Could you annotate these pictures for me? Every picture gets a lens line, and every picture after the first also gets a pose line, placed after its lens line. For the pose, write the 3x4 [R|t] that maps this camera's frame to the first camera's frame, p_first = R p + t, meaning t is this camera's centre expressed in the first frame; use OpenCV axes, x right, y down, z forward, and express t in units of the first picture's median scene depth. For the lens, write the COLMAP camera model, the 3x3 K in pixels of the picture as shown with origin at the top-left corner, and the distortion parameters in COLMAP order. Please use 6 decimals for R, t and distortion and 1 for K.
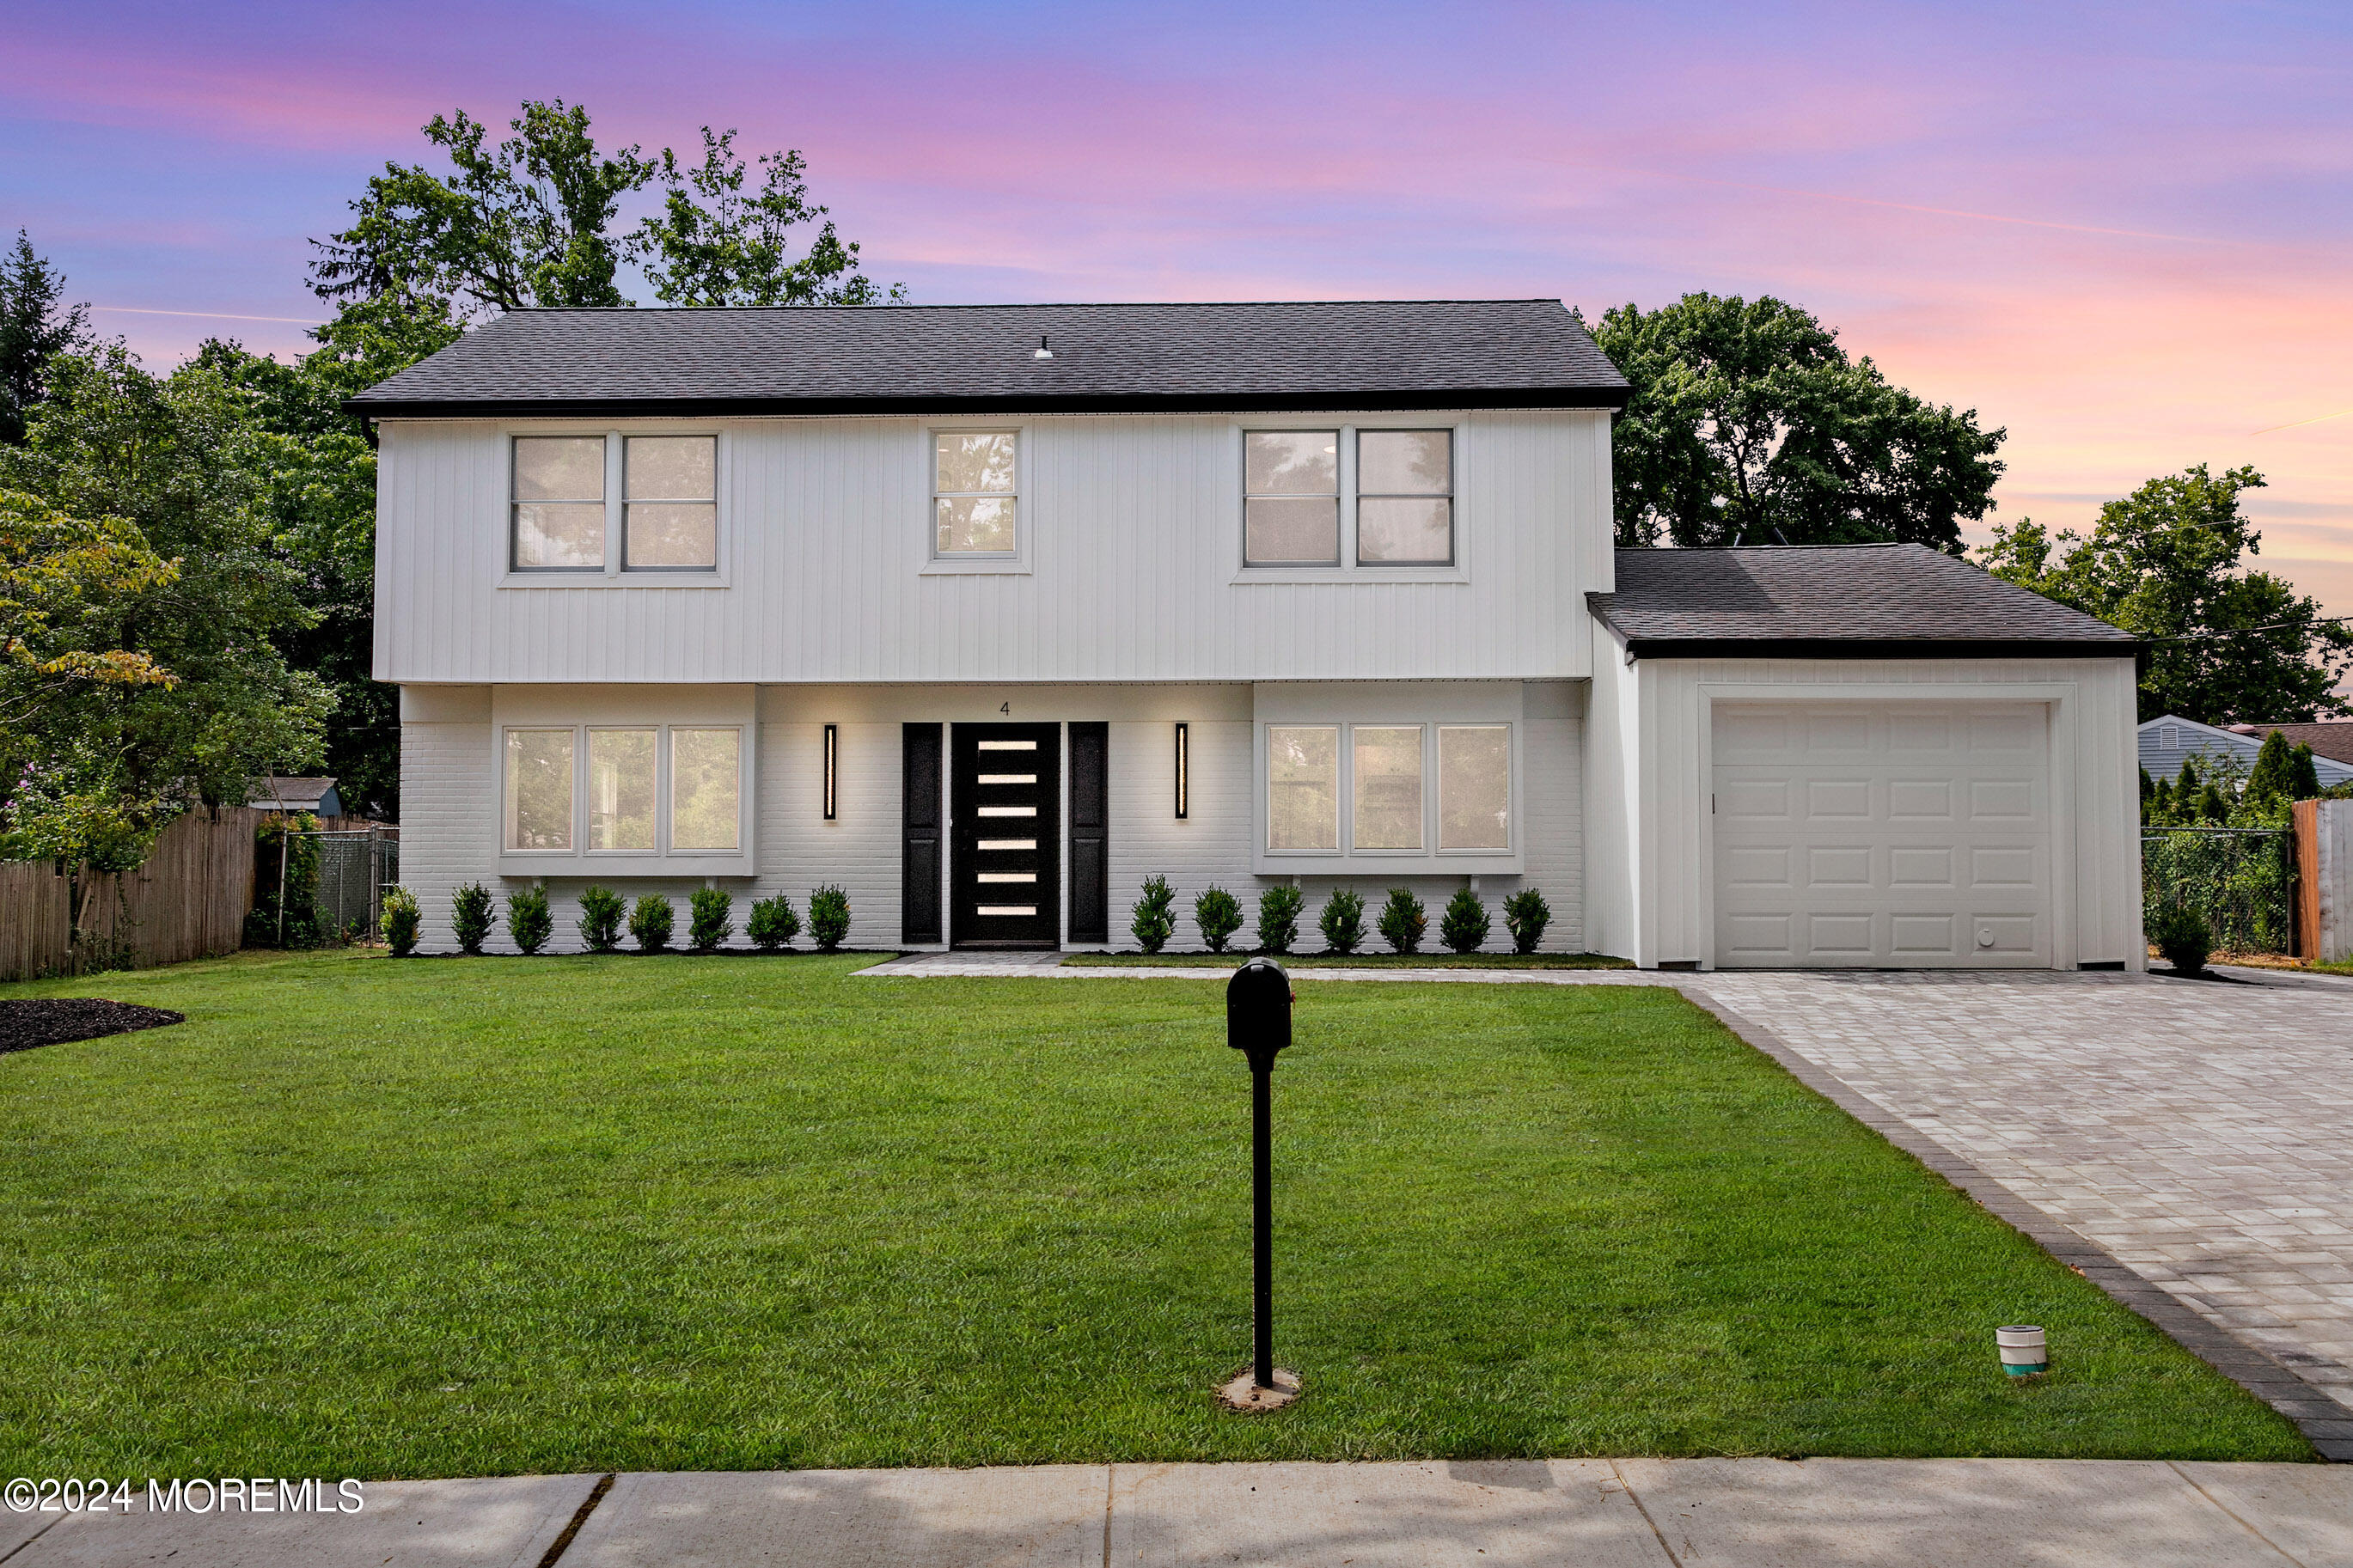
lens RADIAL K [[1945.5, 0, 1174.9], [0, 1945.5, 689.9], [0, 0, 1]] dist [0.000292, 0.013332]
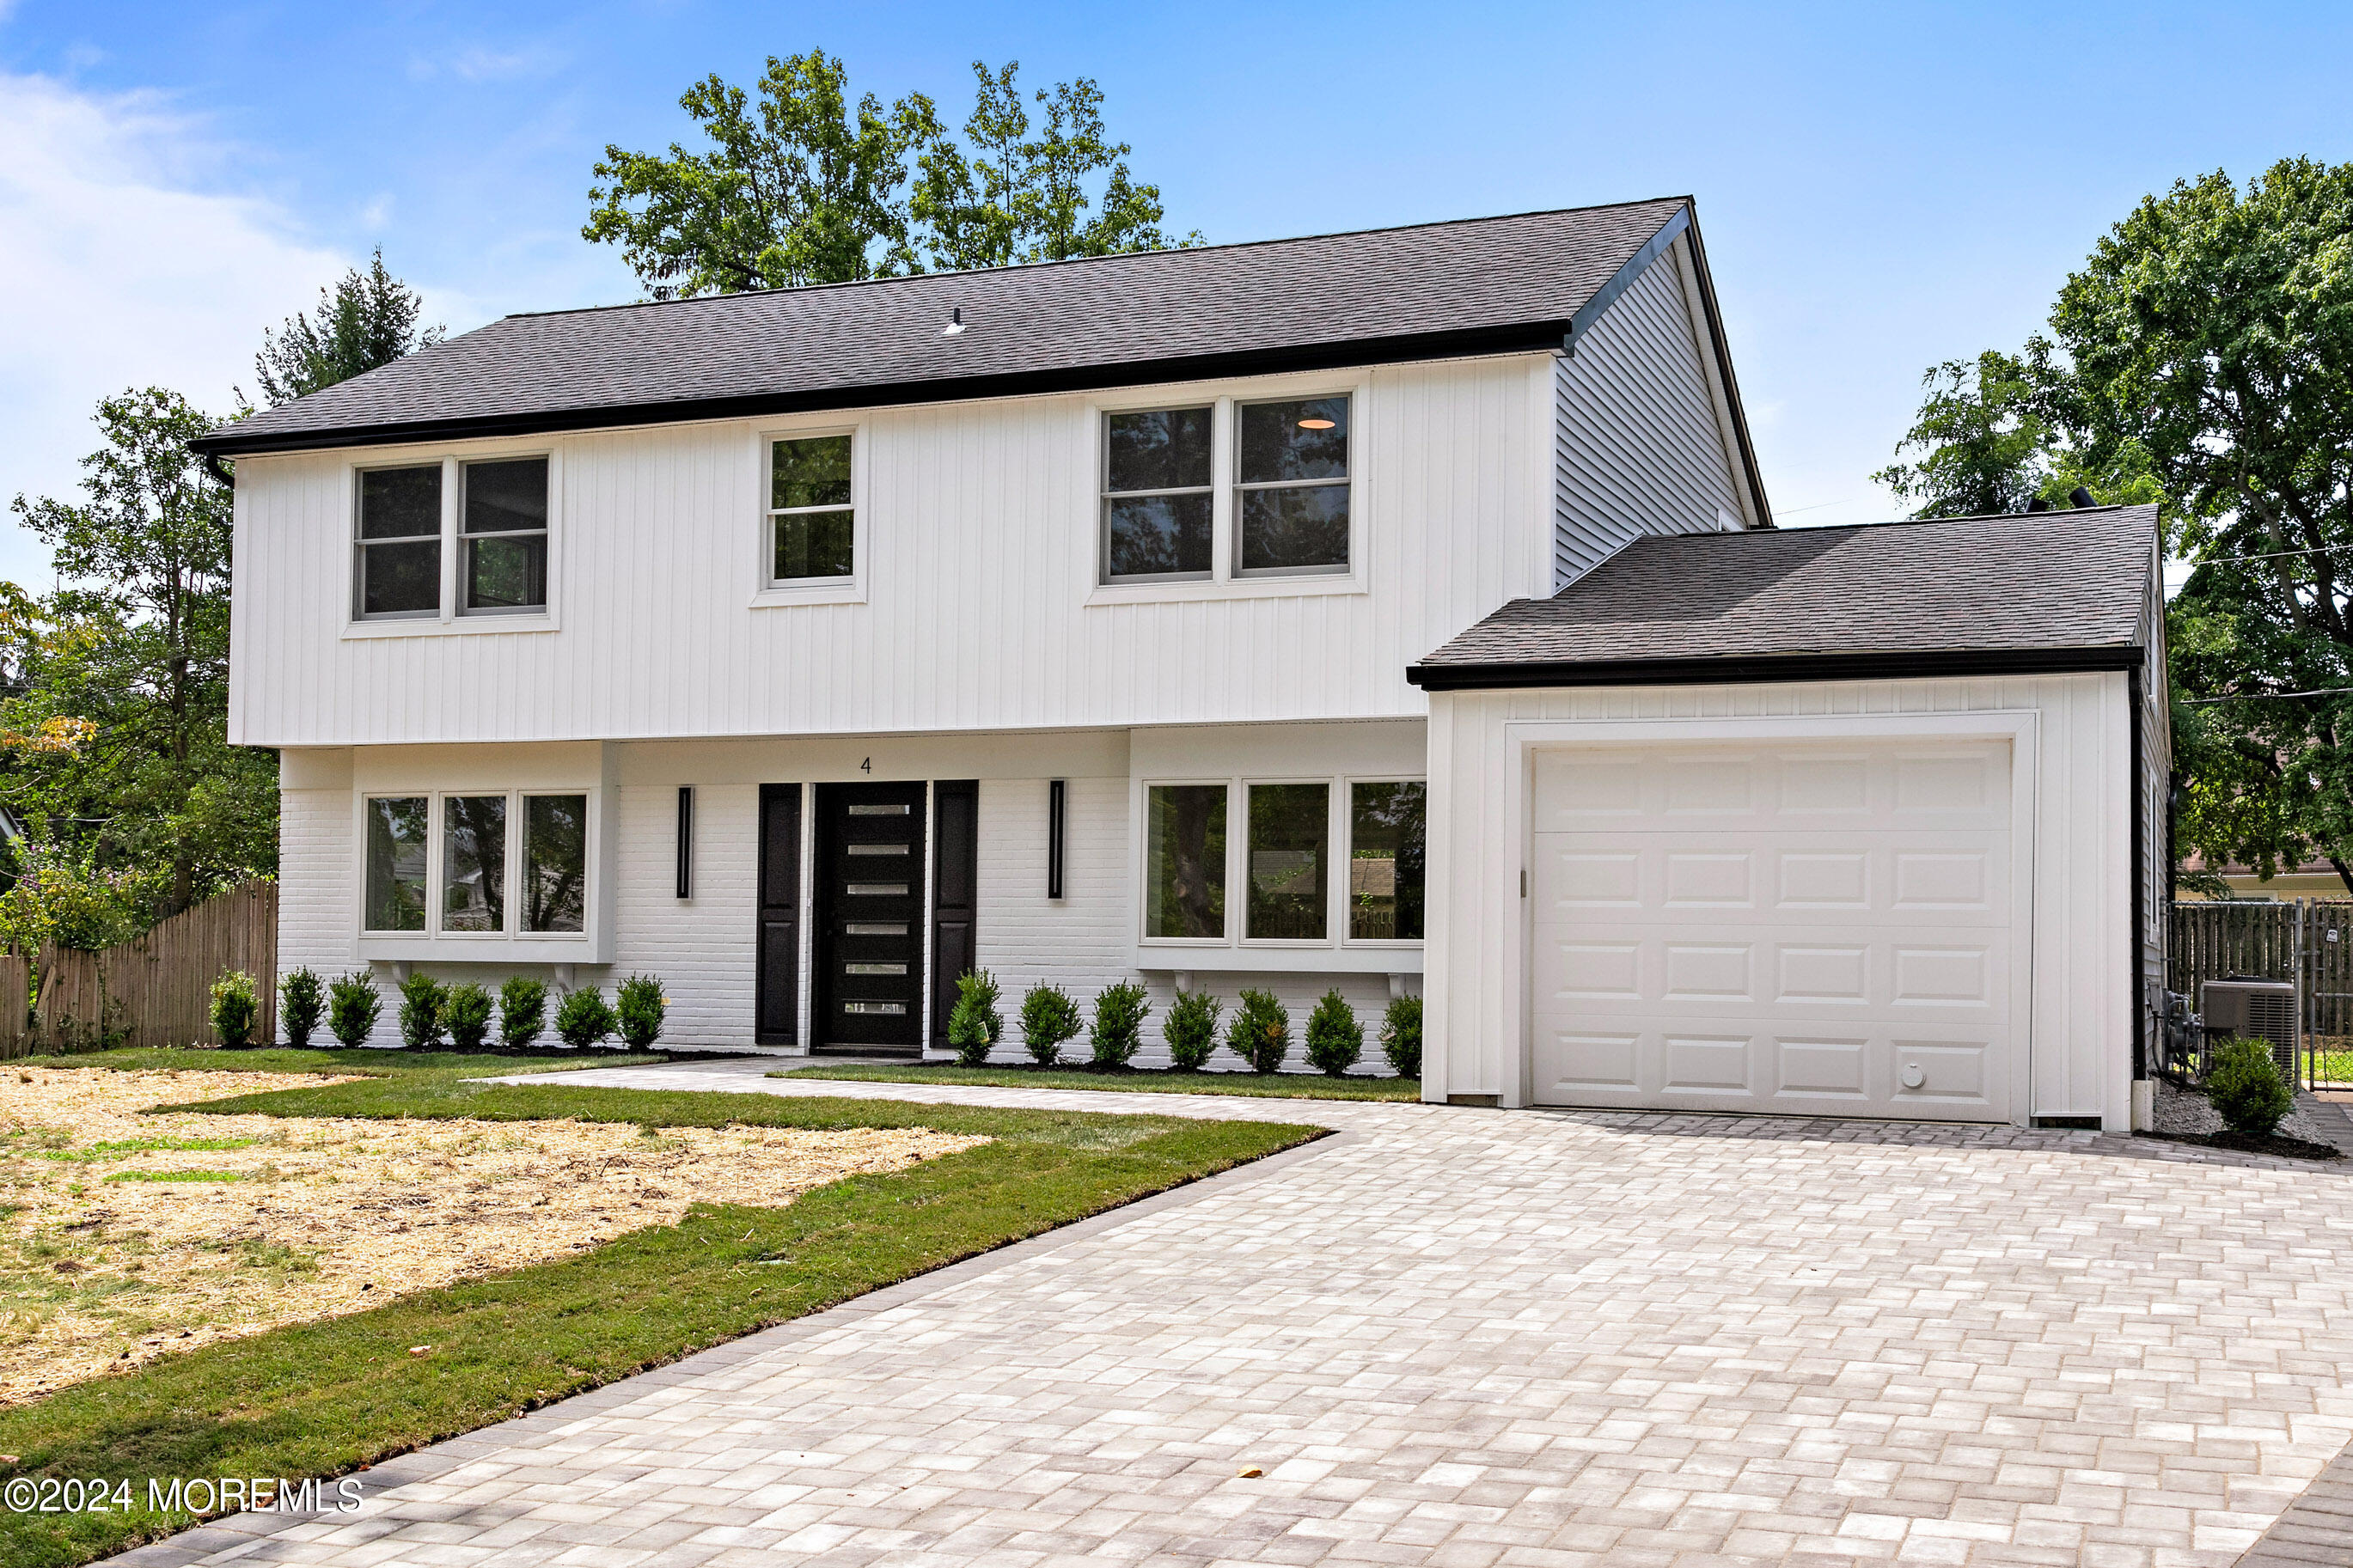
lens RADIAL K [[2461.6, 0, 1177.1], [0, 2461.6, 779.0], [0, 0, 1]] dist [0.081088, 0.000000]
pose [[0.937890, -0.011700, -0.346735, 0.402105], [0.018592, 0.999690, 0.016557, 0.000454], [0.346433, -0.021975, 0.937817, 0.058816]]
